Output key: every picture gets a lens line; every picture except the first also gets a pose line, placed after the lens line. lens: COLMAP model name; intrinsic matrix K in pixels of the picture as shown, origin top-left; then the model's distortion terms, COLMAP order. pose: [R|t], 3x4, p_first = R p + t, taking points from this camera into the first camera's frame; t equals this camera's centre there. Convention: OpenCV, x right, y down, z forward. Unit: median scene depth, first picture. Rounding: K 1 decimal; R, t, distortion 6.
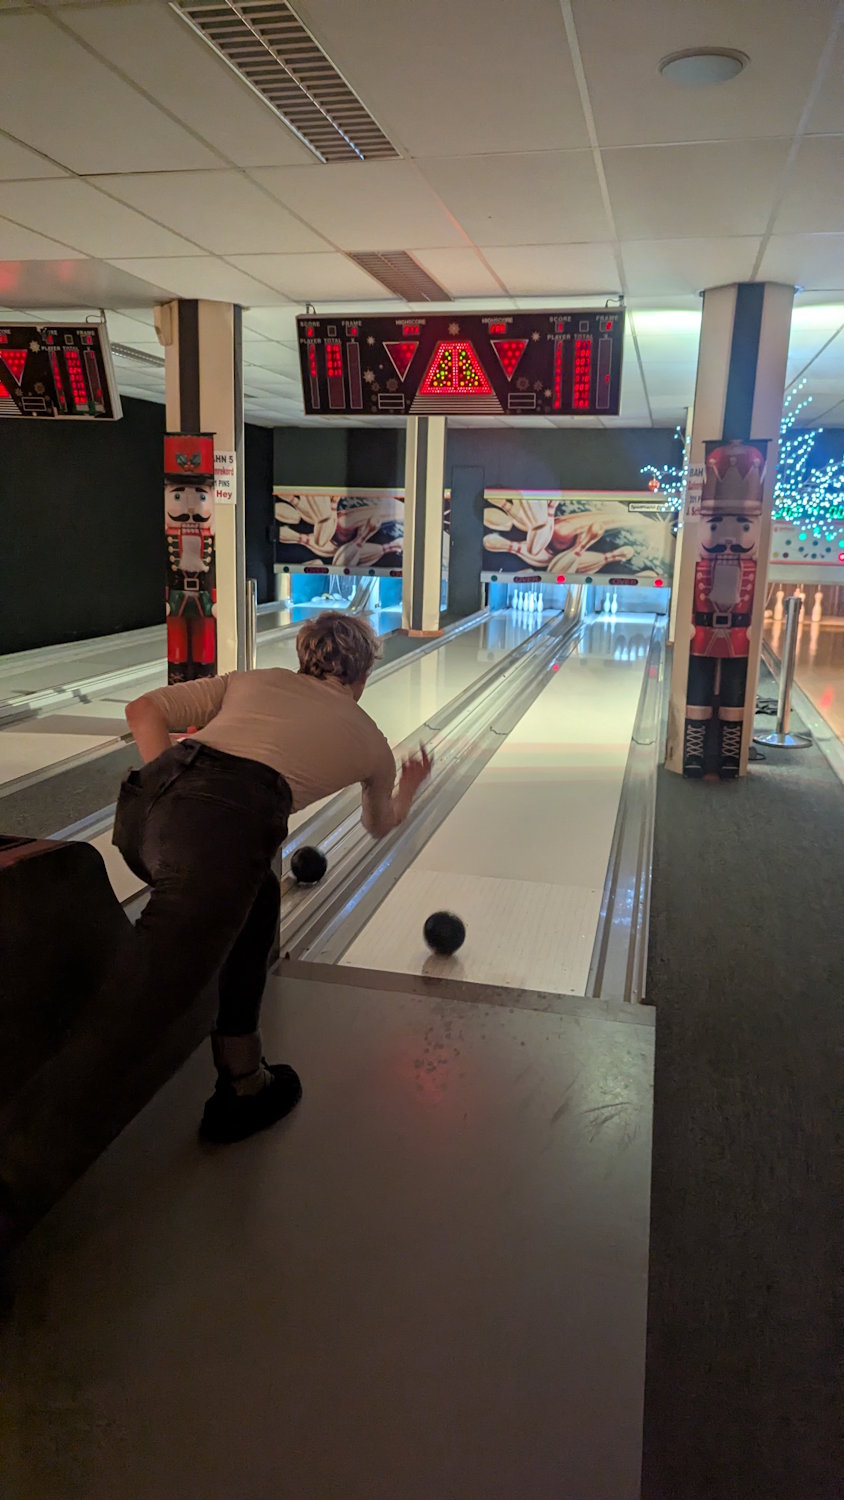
lens RADIAL K [[1066.1, 0, 391.9], [0, 1066.1, 742.0], [0, 0, 1]] dist [0.062389, -0.055738]
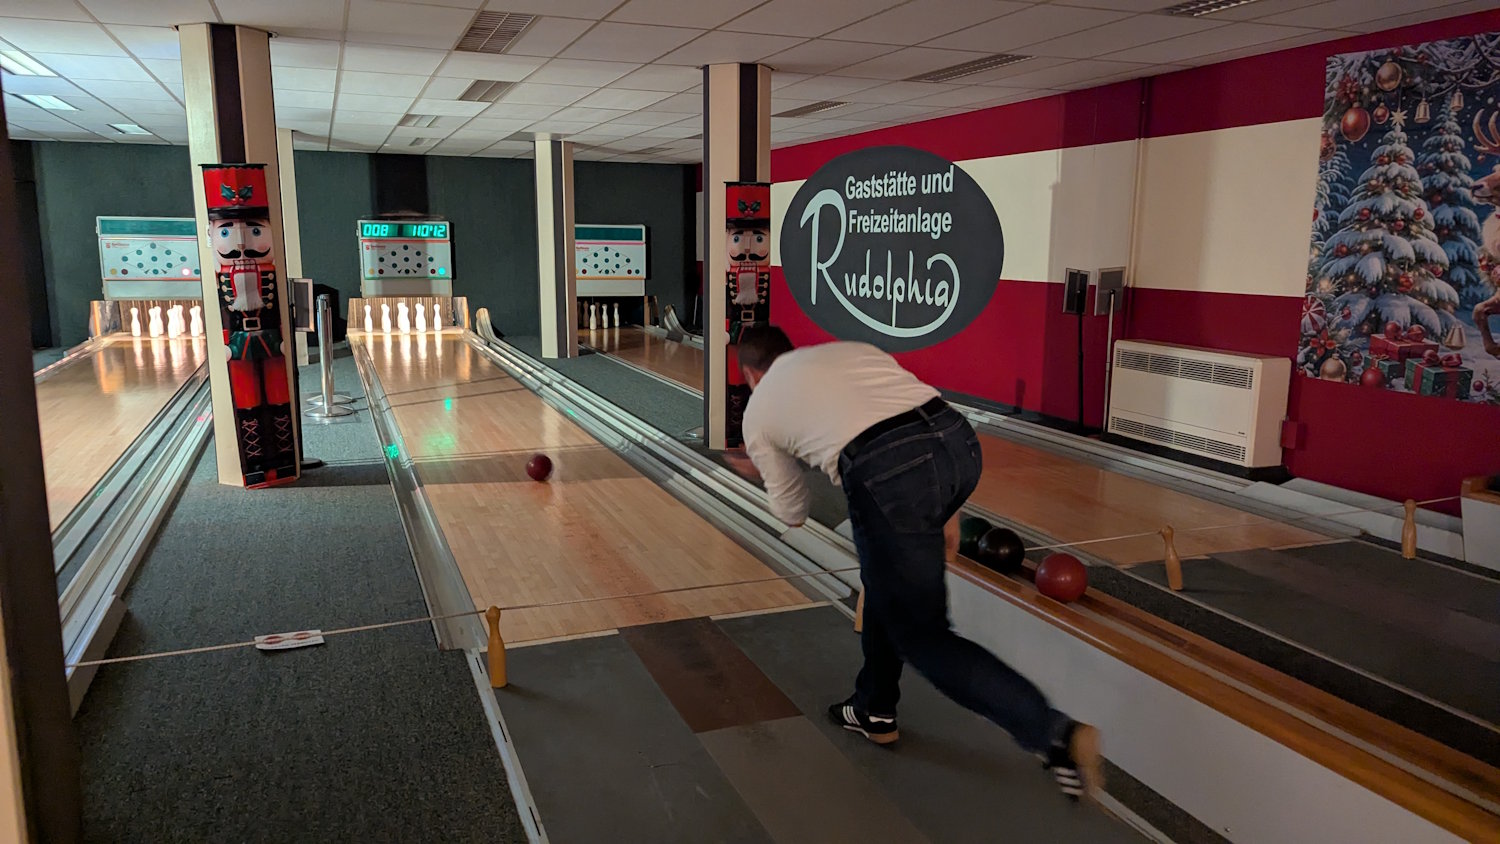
lens RADIAL K [[1066.1, 0, 741.8], [0, 1066.1, 420.7], [0, 0, 1]] dist [0.062389, -0.055738]
pose [[0.810987, -0.114185, 0.573814, 0.234469], [0.133844, 0.990970, 0.008032, 0.025676], [-0.569549, 0.070288, 0.818947, -0.106704]]
